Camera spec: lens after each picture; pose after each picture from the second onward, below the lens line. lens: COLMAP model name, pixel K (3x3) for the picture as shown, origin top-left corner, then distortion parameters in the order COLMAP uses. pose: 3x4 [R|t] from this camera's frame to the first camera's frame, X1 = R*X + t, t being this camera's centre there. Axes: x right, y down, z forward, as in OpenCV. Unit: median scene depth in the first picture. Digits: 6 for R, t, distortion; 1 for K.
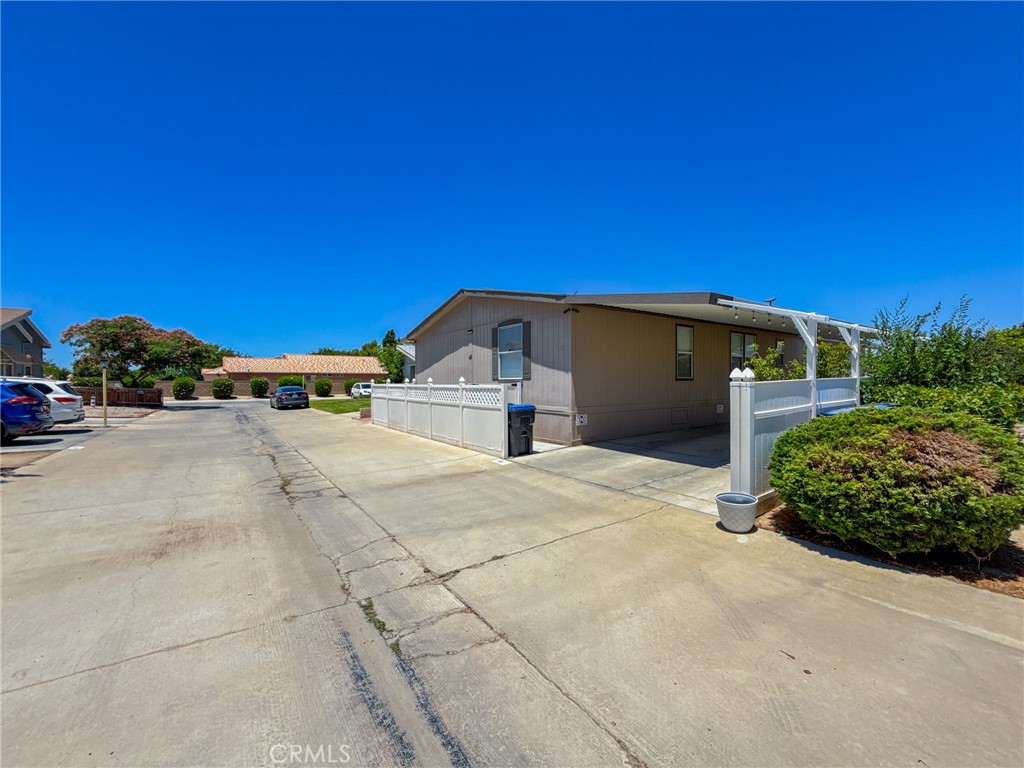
lens RADIAL K [[413.1, 0, 504.8], [0, 413.1, 385.2], [0, 0, 1]] dist [0.002728, -0.000611]
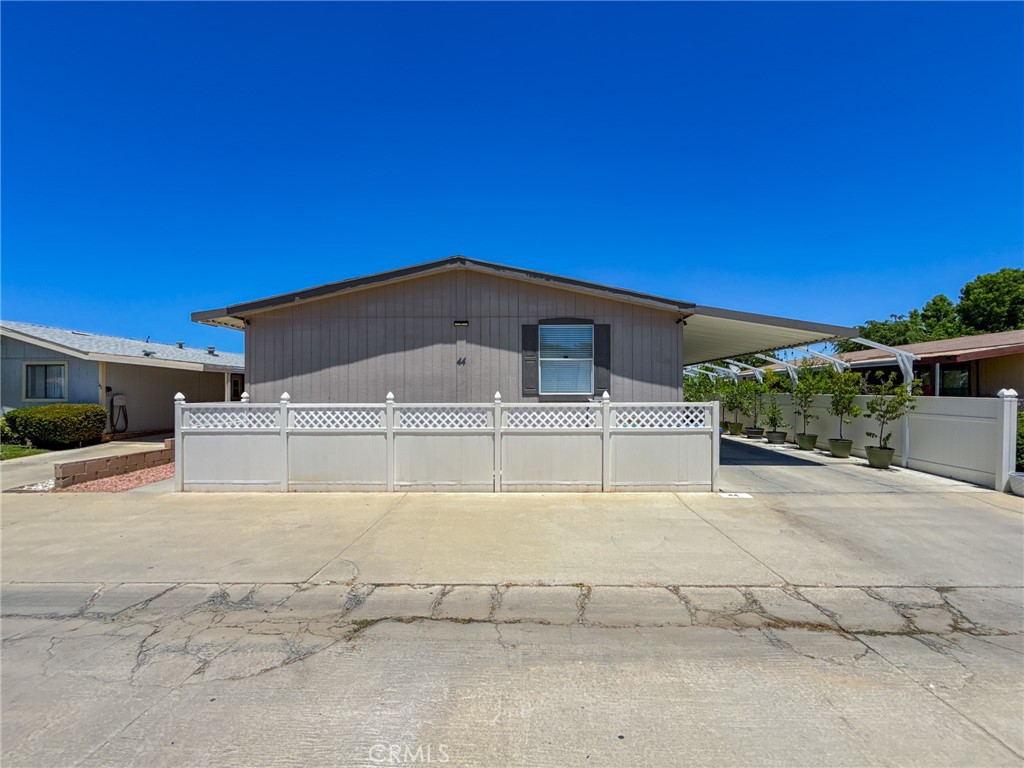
lens RADIAL K [[413.1, 0, 518.5], [0, 413.1, 402.1], [0, 0, 1]] dist [0.002728, -0.000611]
pose [[0.582943, -0.011144, 0.812436, -0.793010], [0.007105, 0.999938, 0.008618, -0.009001], [-0.812482, 0.000749, 0.582986, 0.735374]]
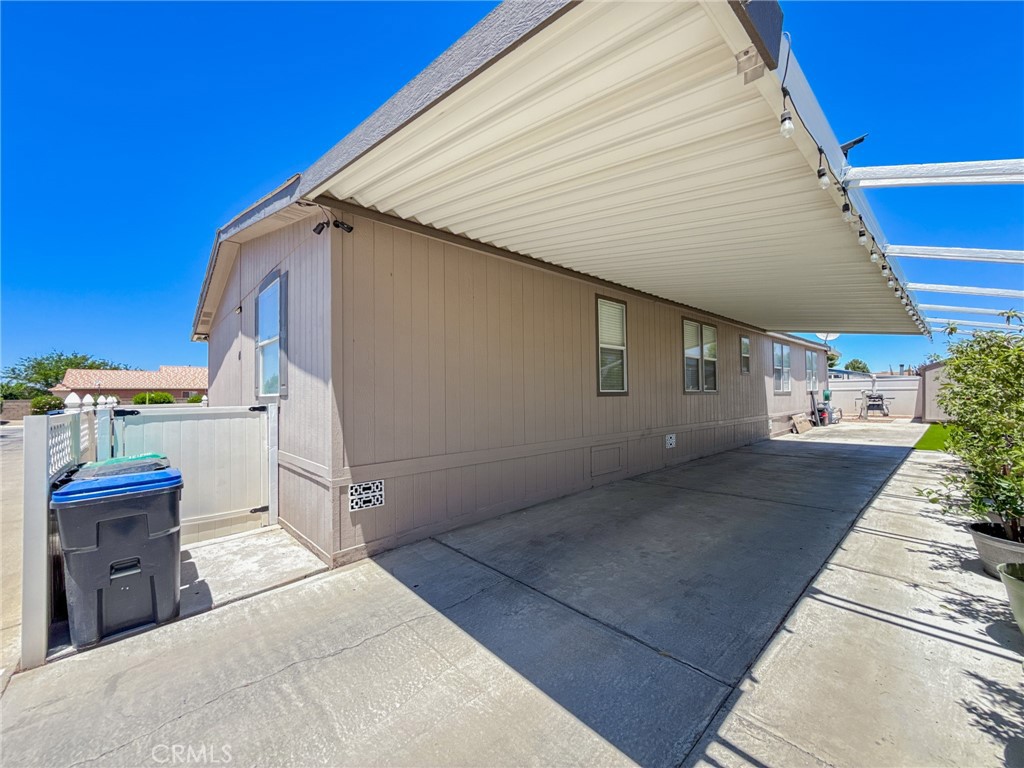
lens RADIAL K [[413.1, 0, 509.2], [0, 413.1, 385.6], [0, 0, 1]] dist [0.002728, -0.000611]
pose [[0.990703, -0.005990, 0.135914, 0.268538], [0.010480, 0.999422, -0.032344, -0.010320], [-0.135641, 0.033468, 0.990193, 0.566045]]
